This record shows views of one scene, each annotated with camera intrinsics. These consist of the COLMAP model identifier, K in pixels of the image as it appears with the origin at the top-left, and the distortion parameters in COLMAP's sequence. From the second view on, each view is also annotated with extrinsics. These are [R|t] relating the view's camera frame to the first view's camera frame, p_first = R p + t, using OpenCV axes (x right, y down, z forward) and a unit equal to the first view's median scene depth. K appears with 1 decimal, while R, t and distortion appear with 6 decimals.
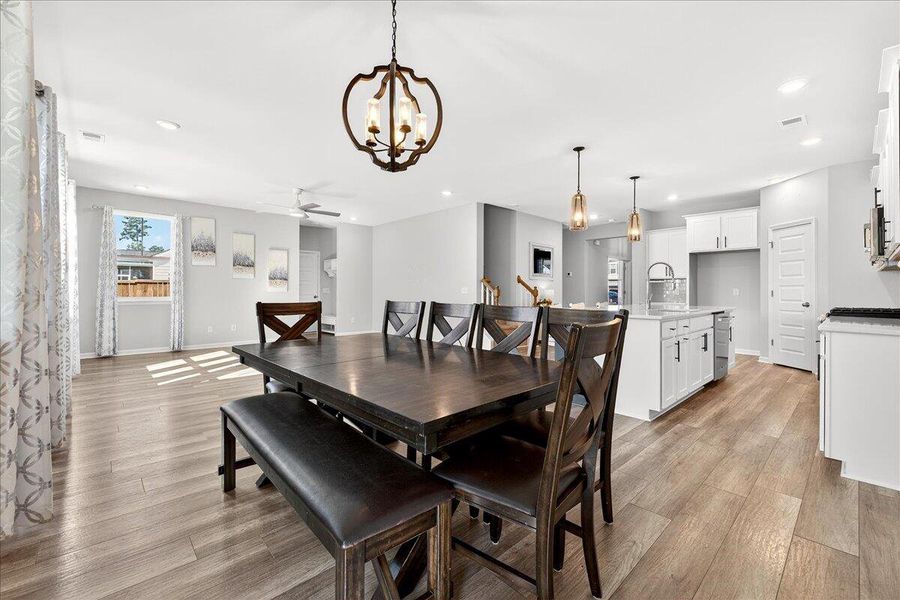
lens RADIAL K [[379.6, 0, 458.4], [0, 379.6, 288.1], [0, 0, 1]] dist [0.004802, -0.001540]
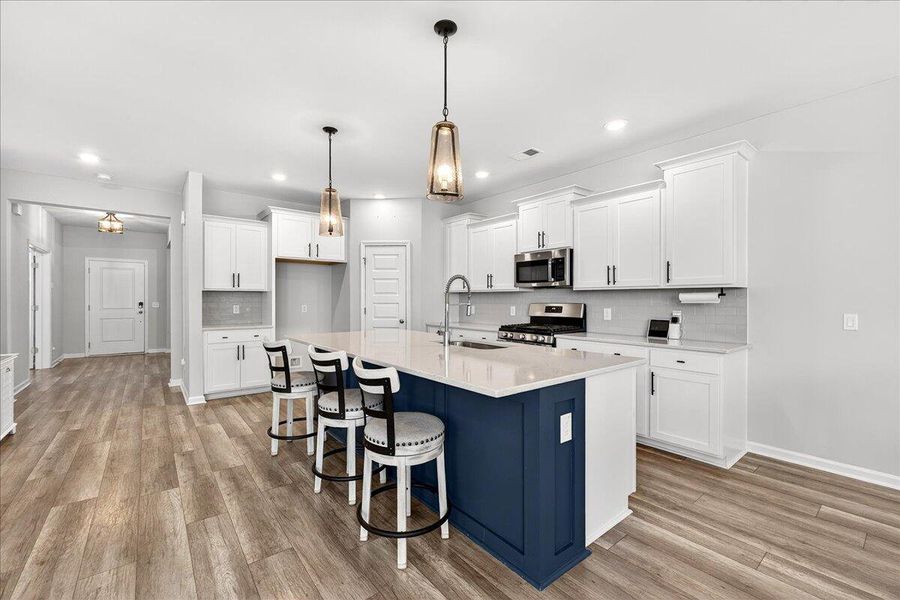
lens RADIAL K [[379.6, 0, 444.0], [0, 379.6, 301.6], [0, 0, 1]] dist [0.004802, -0.001540]
pose [[0.097865, -0.008531, 0.995163, -0.246365], [-0.008291, 0.999922, 0.009387, -0.042448], [-0.995165, -0.009170, 0.097787, 1.441672]]
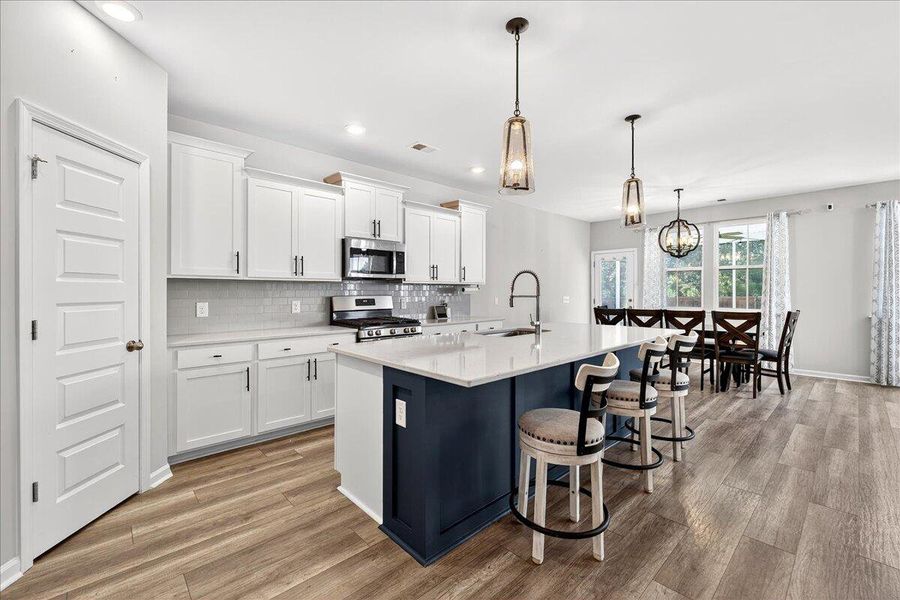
lens RADIAL K [[379.6, 0, 452.8], [0, 379.6, 293.2], [0, 0, 1]] dist [0.004802, -0.001540]
pose [[-0.999947, -0.004210, 0.009406, 1.017946], [-0.004218, 0.999991, -0.000821, -0.033762], [-0.009403, -0.000860, -0.999955, 2.663224]]
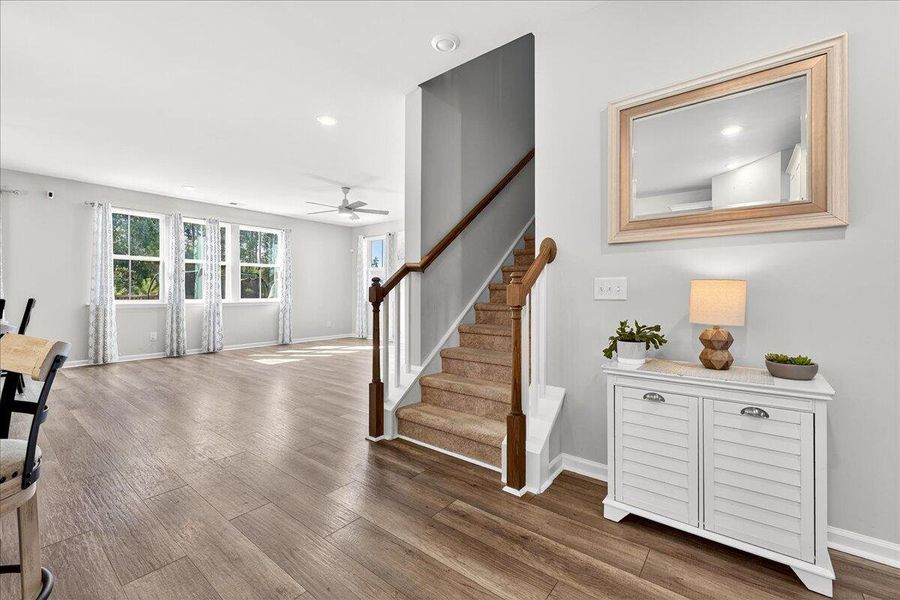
lens RADIAL K [[379.6, 0, 449.8], [0, 379.6, 292.8], [0, 0, 1]] dist [0.004802, -0.001540]
pose [[0.133831, -0.008406, -0.990969, 1.263943], [0.004426, 0.999959, -0.007885, 0.031767], [0.990994, -0.003330, 0.133863, 2.427515]]
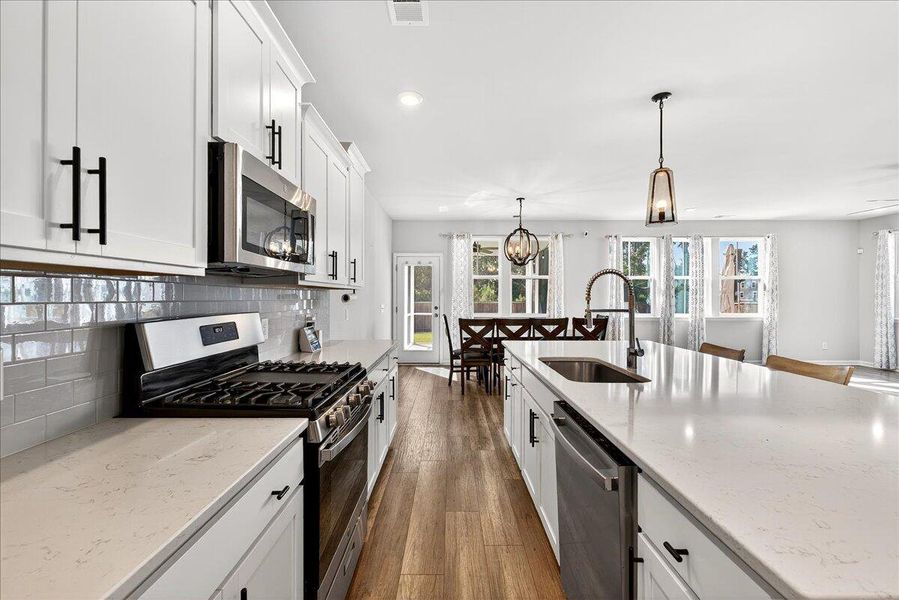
lens RADIAL K [[379.2, 0, 450.2], [0, 379.2, 293.9], [0, 0, 1]] dist [0.004802, -0.001540]
pose [[-0.690631, -0.010111, -0.723136, 1.555614], [0.000075, 0.999901, -0.014052, -0.048616], [0.723207, -0.009759, -0.690562, 1.797948]]
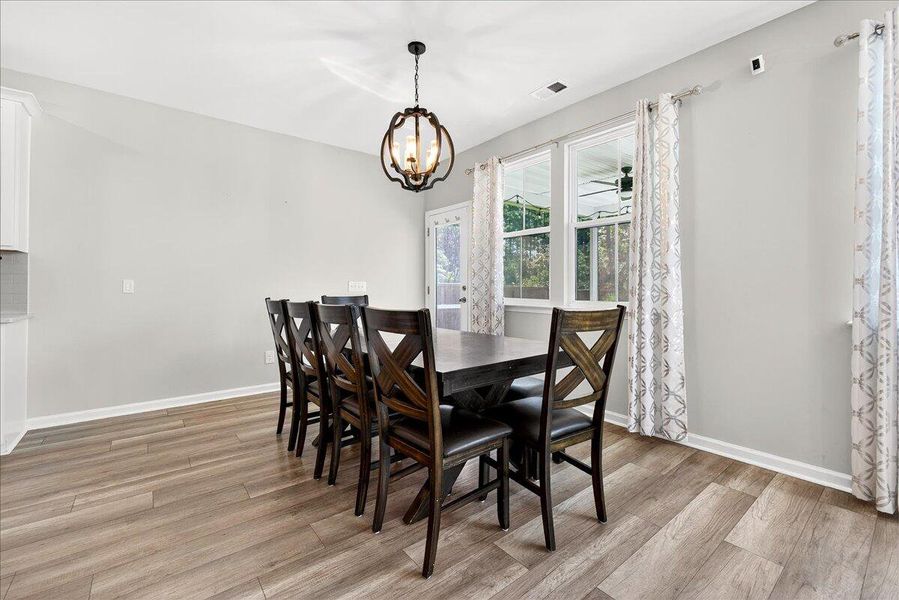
lens RADIAL K [[379.2, 0, 455.5], [0, 379.2, 282.0], [0, 0, 1]] dist [0.004802, -0.001540]
pose [[-0.996257, -0.004388, 0.086329, -0.292867], [-0.005714, 0.999869, -0.015123, 0.007418], [-0.086251, -0.015560, -0.996152, 1.590054]]
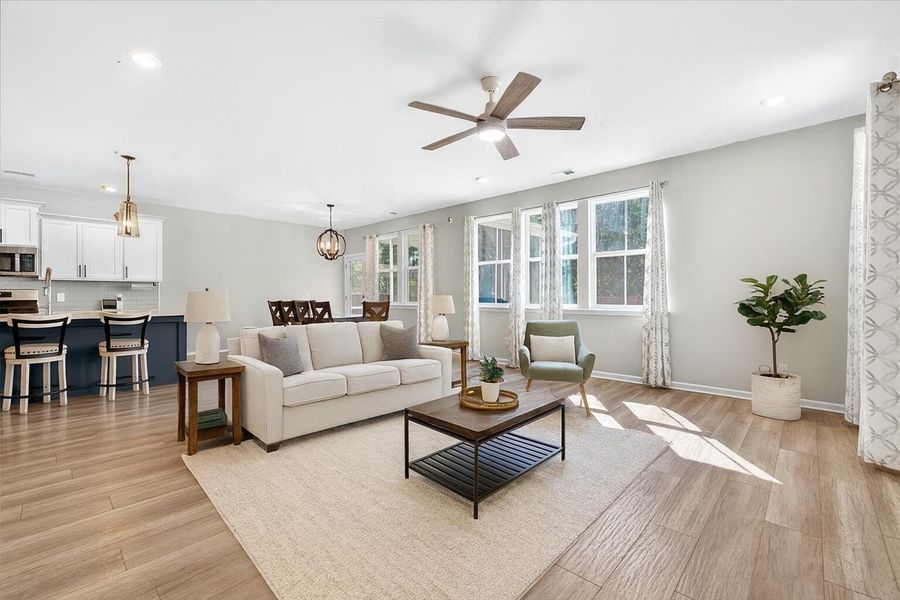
lens RADIAL K [[379.6, 0, 453.2], [0, 379.6, 298.0], [0, 0, 1]] dist [0.004802, -0.001540]
pose [[-0.998600, 0.000114, -0.052888, -0.765804], [0.000215, 0.999998, -0.001894, 0.022198], [0.052888, -0.001903, -0.998599, 3.135200]]
